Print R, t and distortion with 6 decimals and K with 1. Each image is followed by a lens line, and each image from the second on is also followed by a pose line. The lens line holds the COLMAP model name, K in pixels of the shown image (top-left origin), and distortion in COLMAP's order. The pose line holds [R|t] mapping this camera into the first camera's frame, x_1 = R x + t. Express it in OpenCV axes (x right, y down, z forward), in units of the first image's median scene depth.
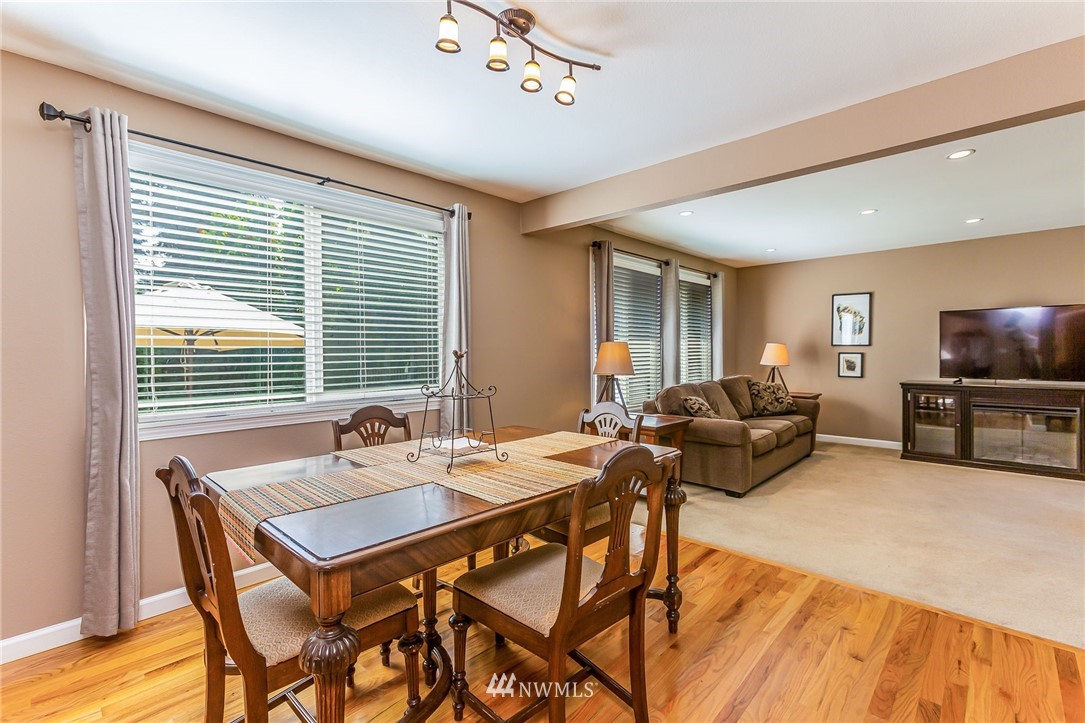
lens RADIAL K [[484.9, 0, 539.1], [0, 484.9, 359.1], [0, 0, 1]] dist [0.000050, 0.000341]
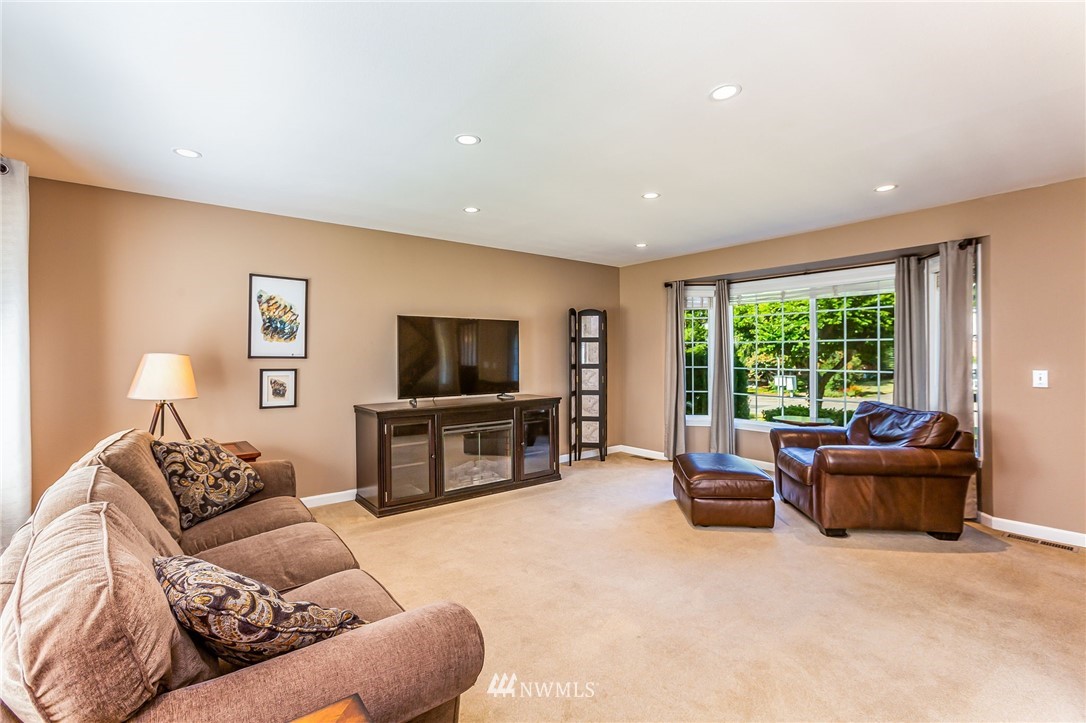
lens RADIAL K [[485.4, 0, 539.1], [0, 485.4, 356.6], [0, 0, 1]] dist [0.000050, 0.000341]
pose [[0.147103, 0.001268, 0.989120, 0.069518], [0.014247, 0.999893, -0.003401, -0.024629], [-0.989019, 0.014593, 0.147069, 0.622193]]
